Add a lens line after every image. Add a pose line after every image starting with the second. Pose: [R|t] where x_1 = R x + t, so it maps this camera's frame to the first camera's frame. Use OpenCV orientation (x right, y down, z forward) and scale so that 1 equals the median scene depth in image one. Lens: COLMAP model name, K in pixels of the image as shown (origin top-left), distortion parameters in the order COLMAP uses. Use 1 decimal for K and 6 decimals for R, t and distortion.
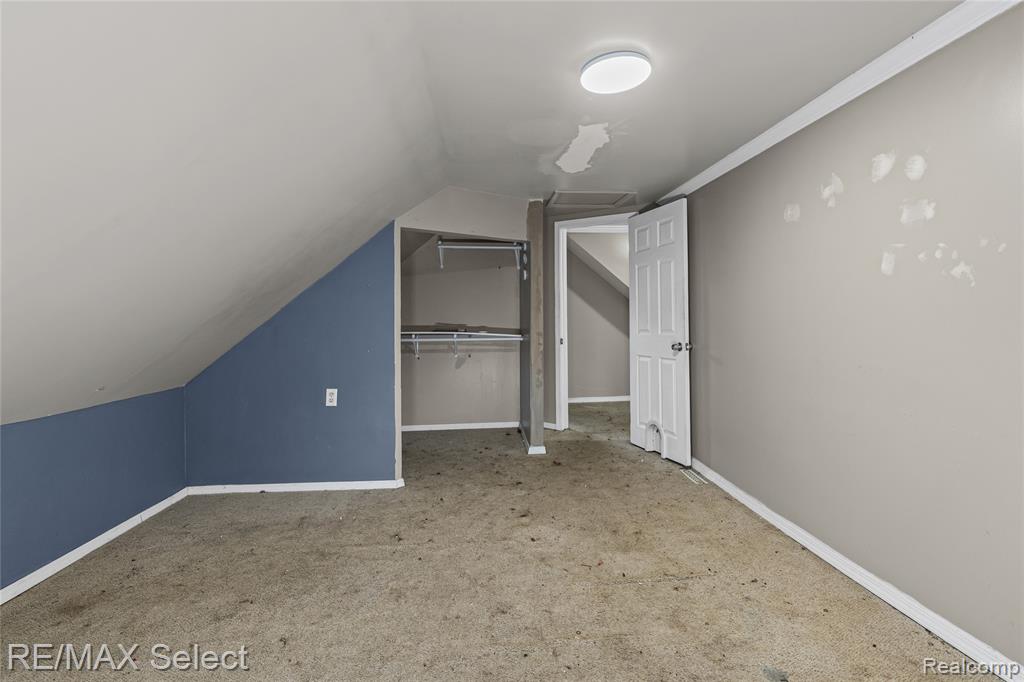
lens RADIAL K [[474.4, 0, 531.7], [0, 474.4, 326.1], [0, 0, 1]] dist [0.000092, -0.000009]
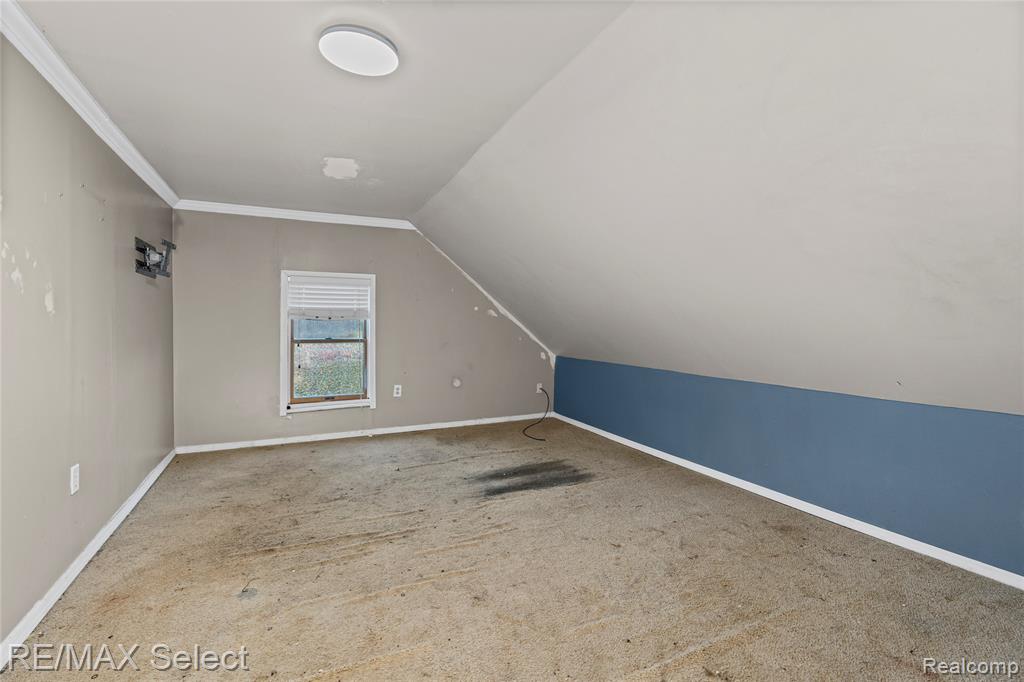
lens RADIAL K [[474.4, 0, 531.7], [0, 474.4, 326.1], [0, 0, 1]] dist [0.000092, -0.000009]
pose [[-0.930655, 0.010878, -0.365735, 0.211751], [0.011825, 0.999930, -0.000351, 0.004050], [0.365706, -0.004651, -0.930719, 2.084473]]
